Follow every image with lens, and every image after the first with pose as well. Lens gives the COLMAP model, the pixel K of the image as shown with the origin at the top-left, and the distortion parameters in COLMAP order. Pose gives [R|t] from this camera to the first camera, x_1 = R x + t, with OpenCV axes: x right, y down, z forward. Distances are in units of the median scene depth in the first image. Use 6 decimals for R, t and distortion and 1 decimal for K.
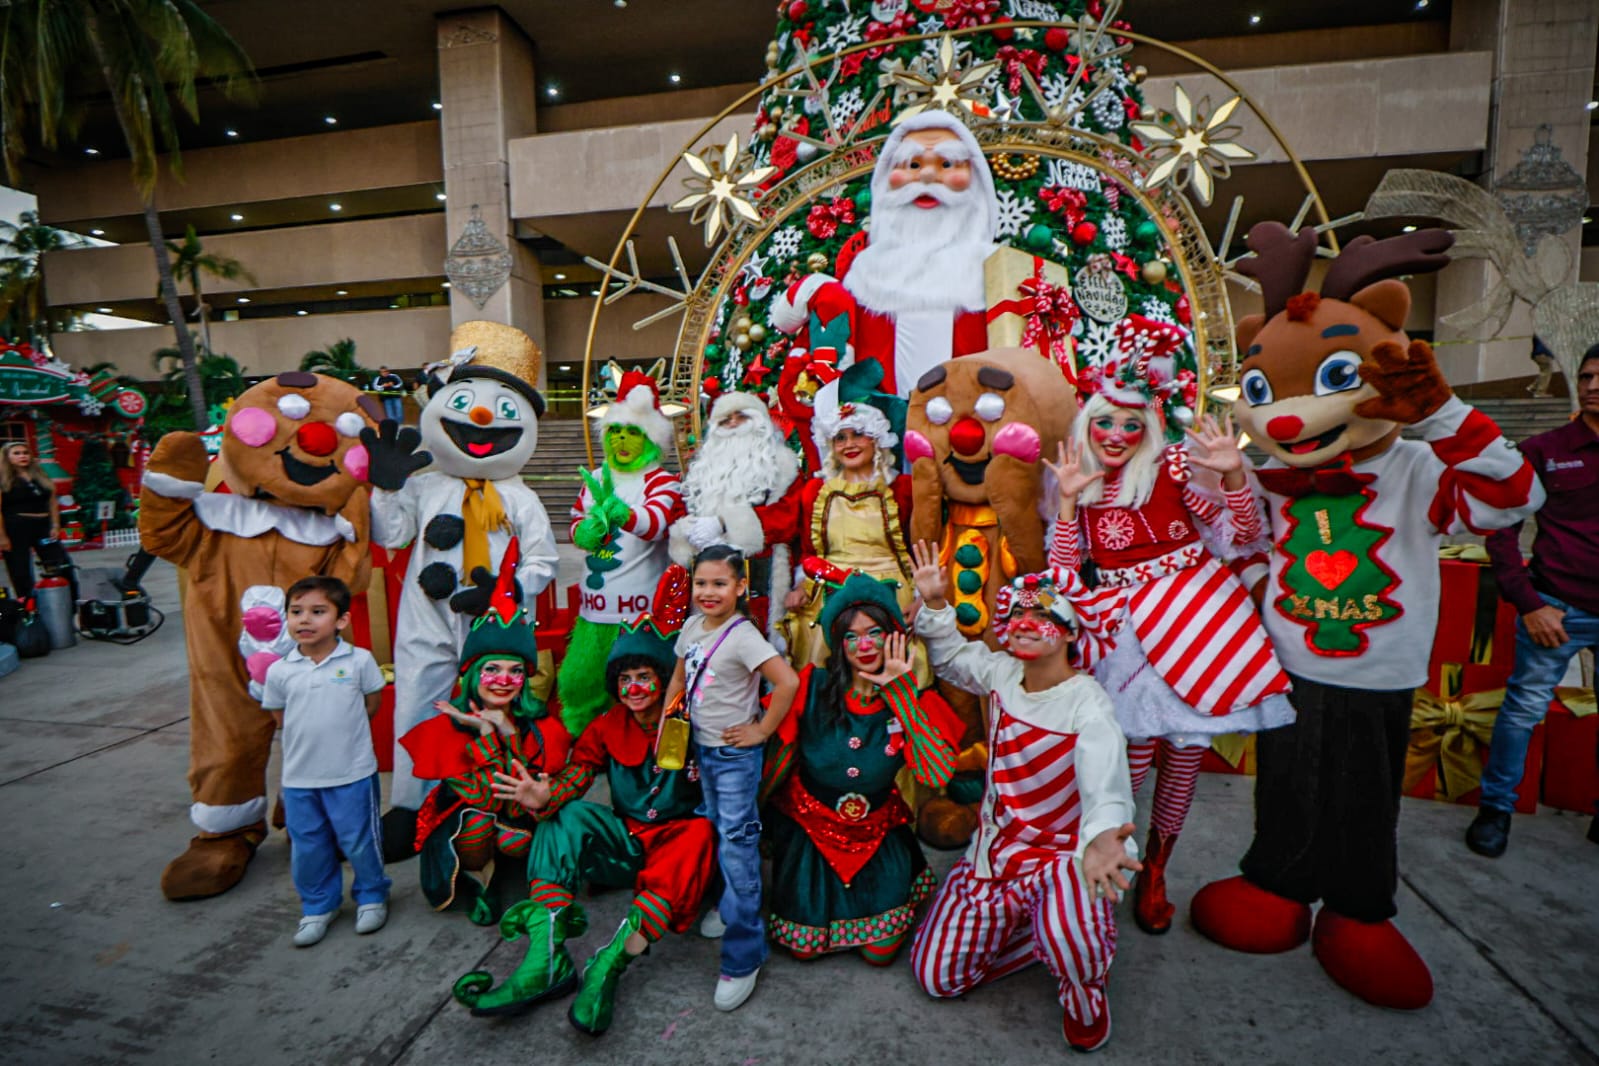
lens RADIAL K [[735.8, 0, 815.5], [0, 735.8, 533.9], [0, 0, 1]] dist [-0.036102, 0.008867]
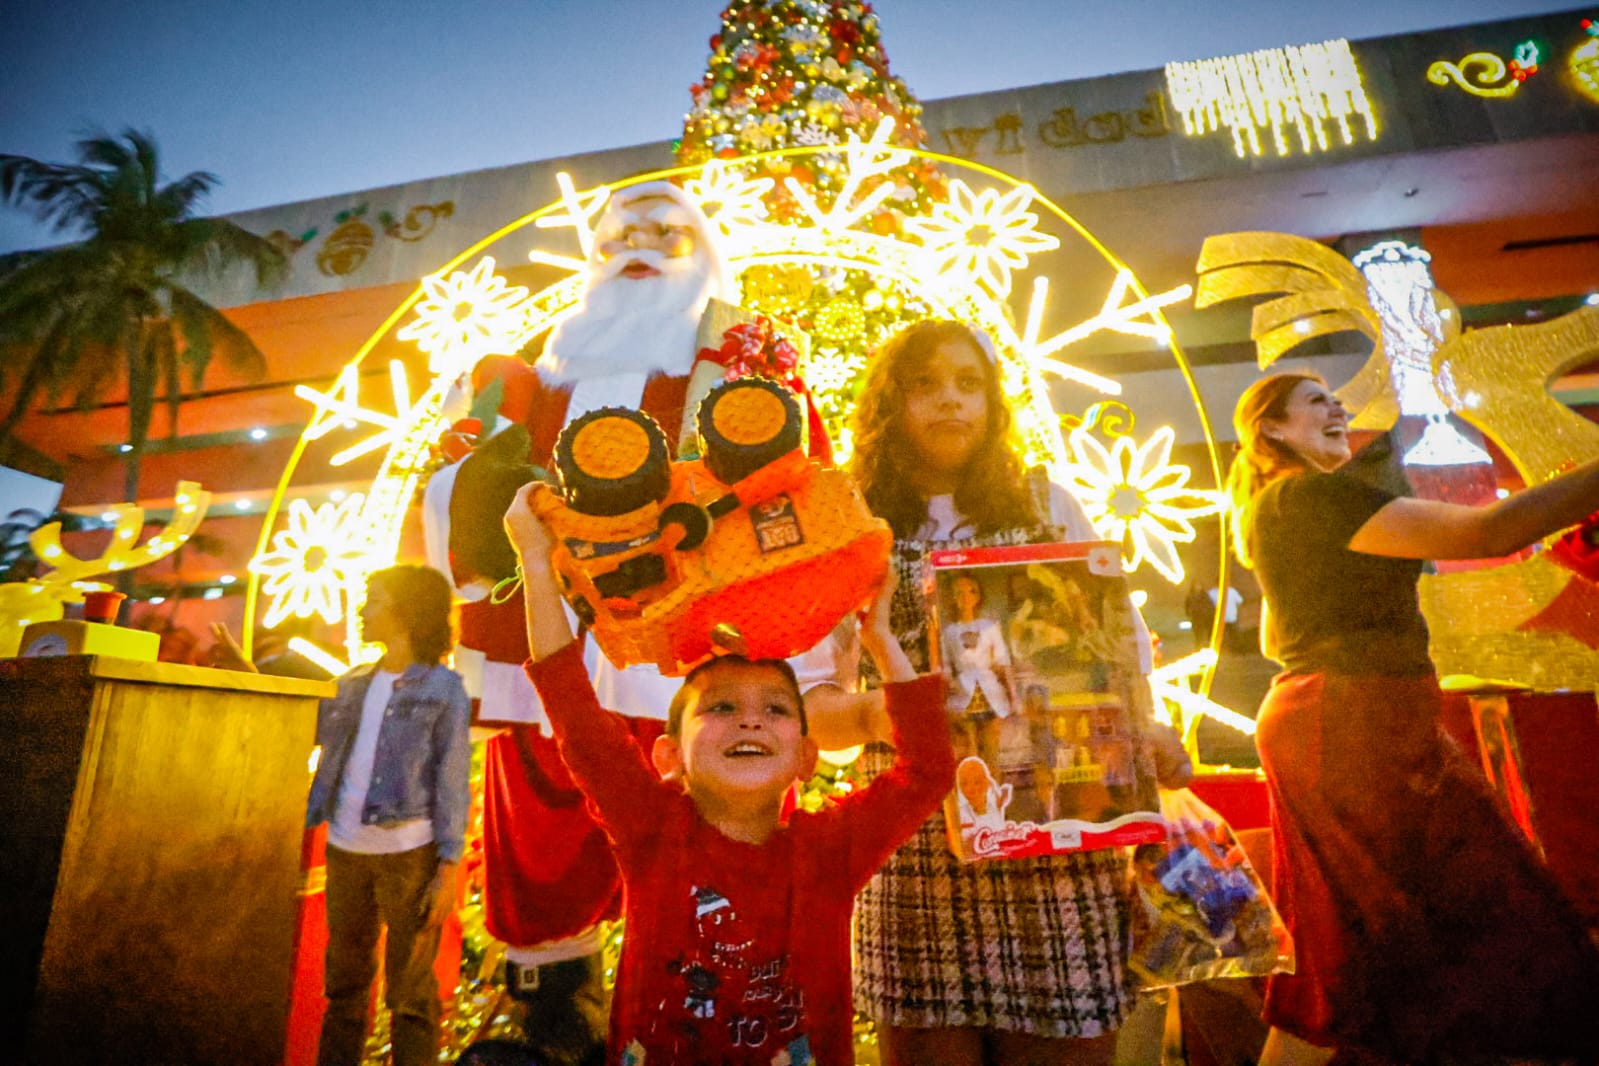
lens RADIAL K [[732.4, 0, 814.7], [0, 732.4, 533.9], [0, 0, 1]] dist [-0.038779, 0.009716]
pose [[0.999934, -0.004740, 0.010500, 0.232749], [0.008380, 0.924710, -0.380579, 0.084580], [-0.007905, 0.380642, 0.924689, 0.251283]]
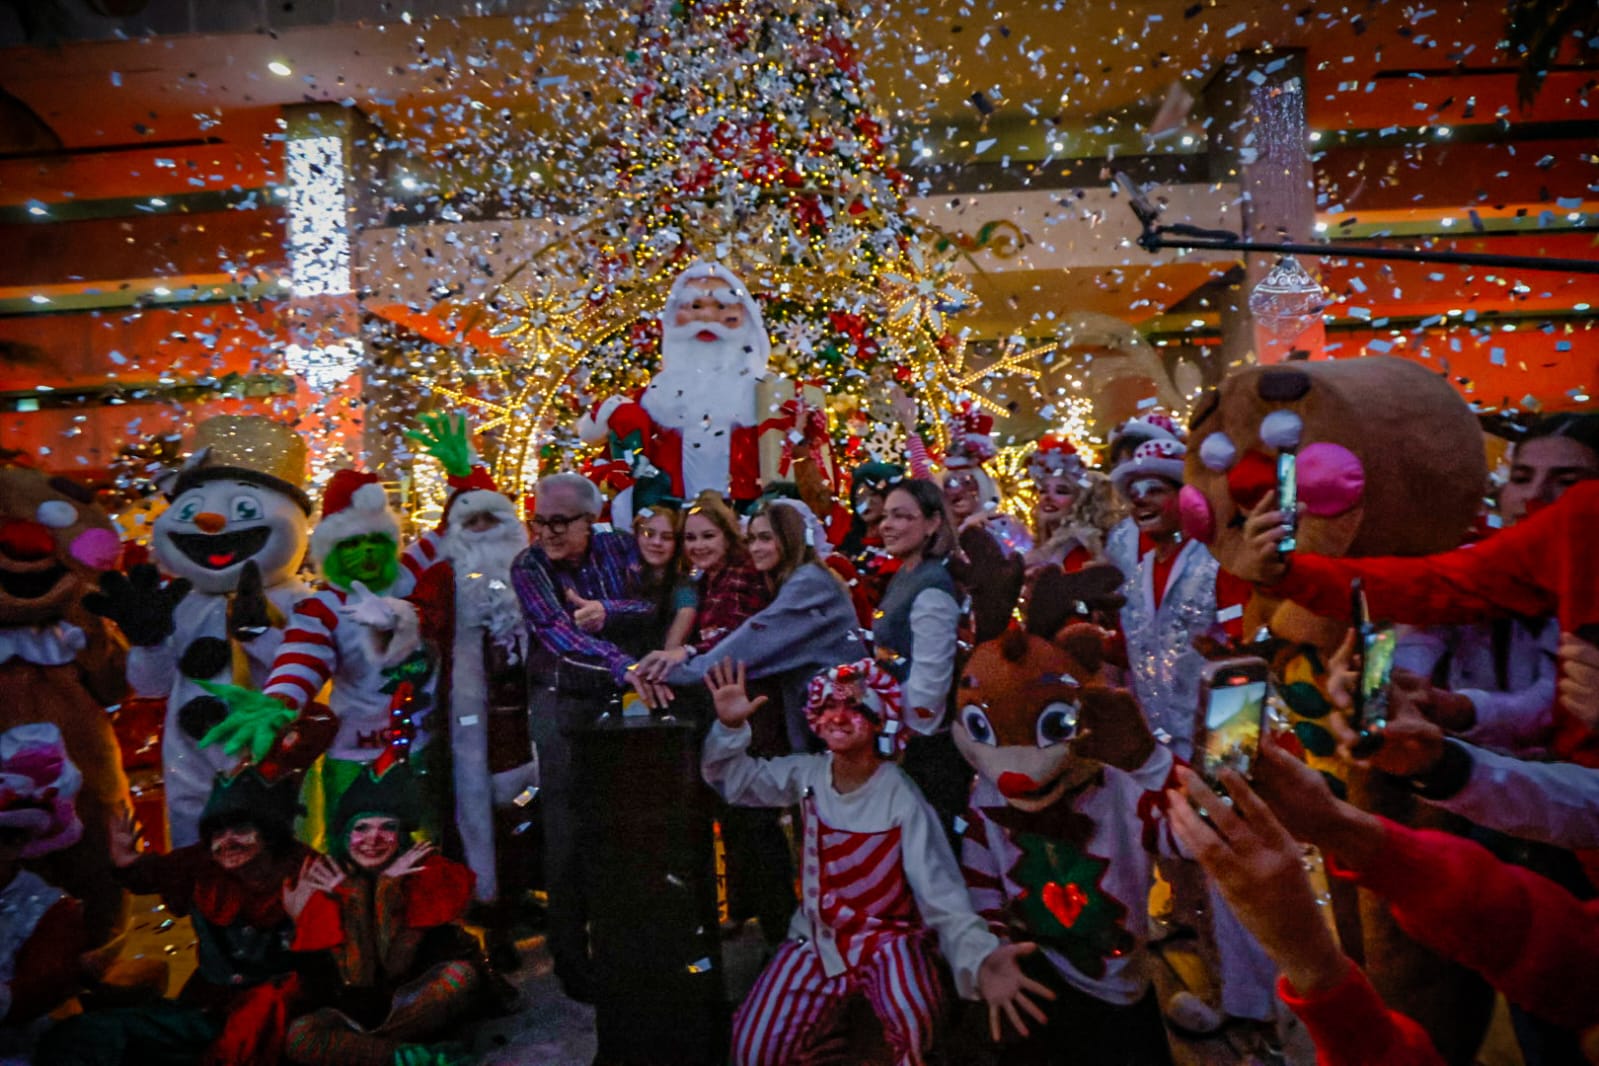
lens RADIAL K [[735.8, 0, 815.5], [0, 735.8, 533.9], [0, 0, 1]] dist [-0.036102, 0.008867]
pose [[0.986016, -0.035836, 0.162754, 0.082931], [0.052894, 0.993407, -0.101713, -0.000875], [-0.158036, 0.108899, 0.981410, -0.119539]]
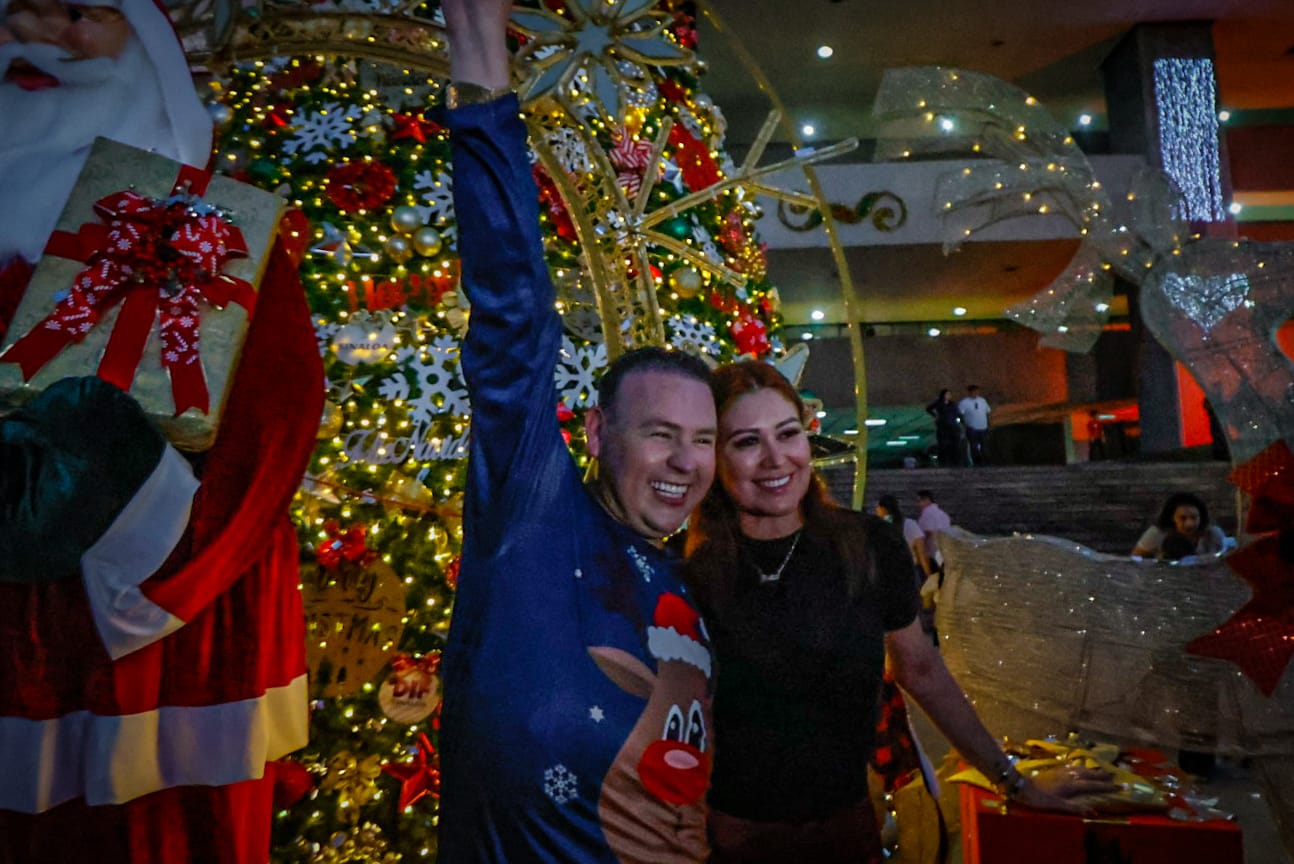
lens RADIAL K [[741.5, 0, 667.3], [0, 741.5, 433.1], [0, 0, 1]] dist [-0.027556, -0.000056]
pose [[0.993536, 0.011626, 0.112918, 0.384488], [0.013752, 0.975087, -0.221395, -0.054509], [-0.112679, 0.221517, 0.968625, 0.341720]]
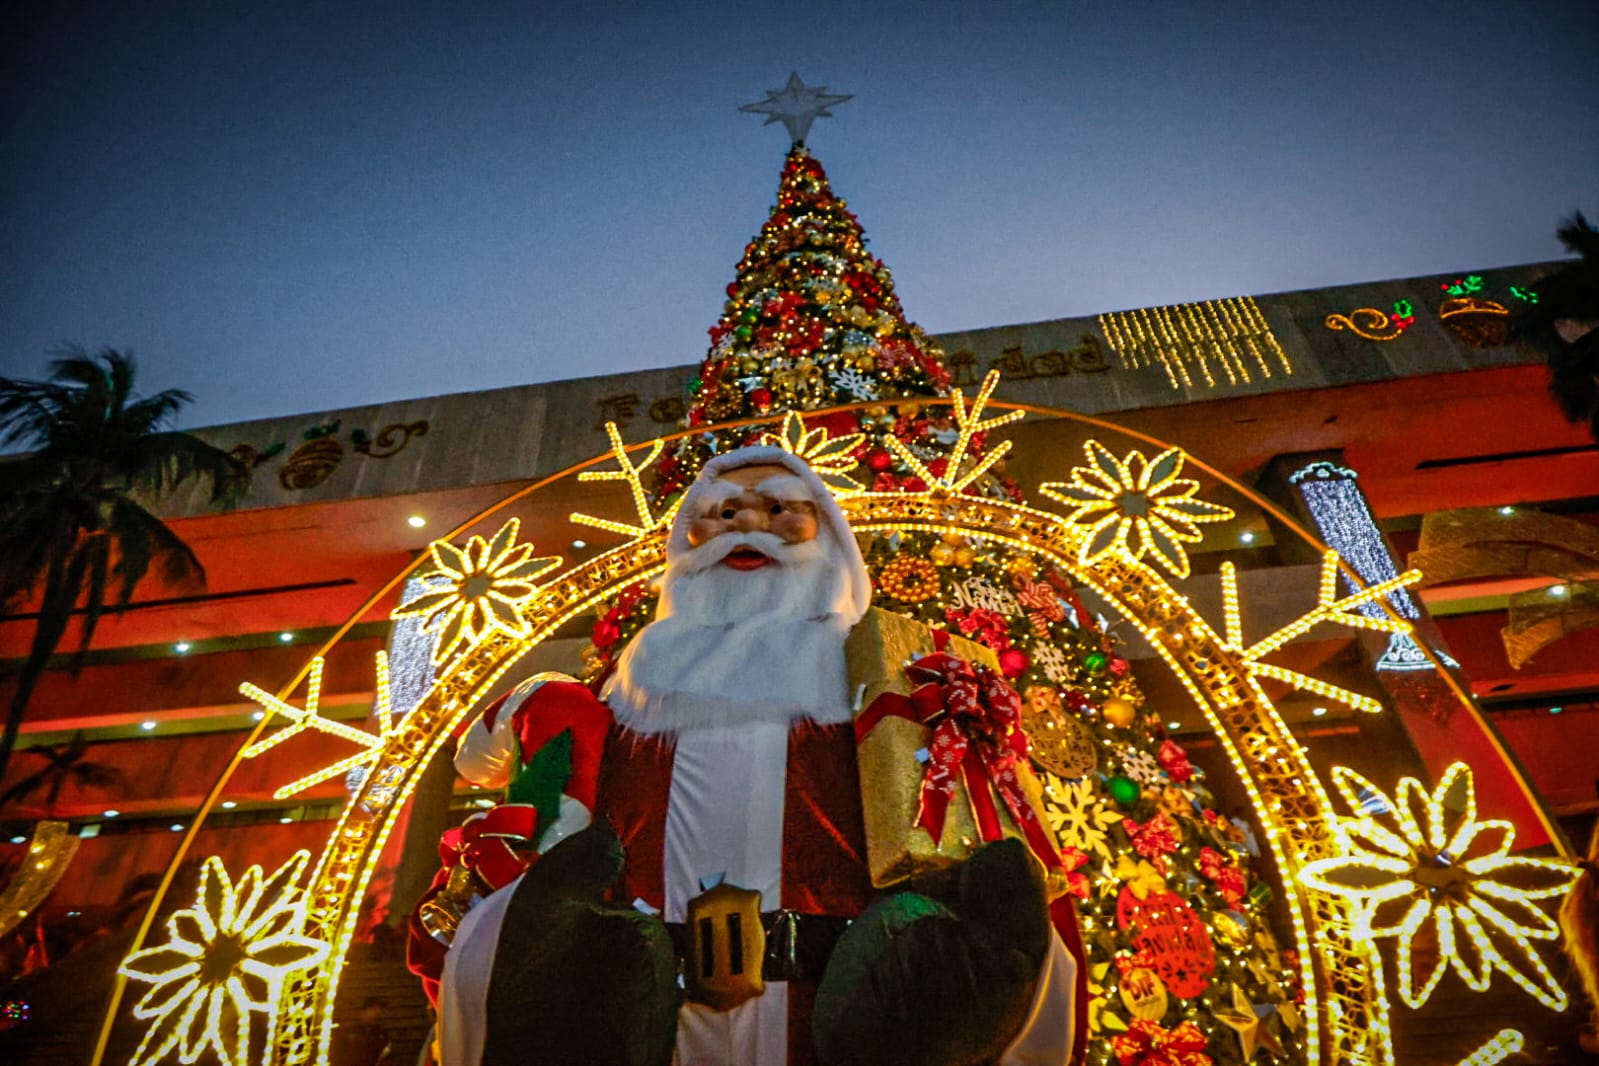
lens RADIAL K [[735.8, 0, 815.5], [0, 735.8, 533.9], [0, 0, 1]] dist [-0.036102, 0.008867]
pose [[0.997269, -0.002428, 0.073820, 0.112905], [0.047704, 0.784205, -0.618665, -0.063013], [-0.056387, 0.620497, 0.782179, 0.349182]]
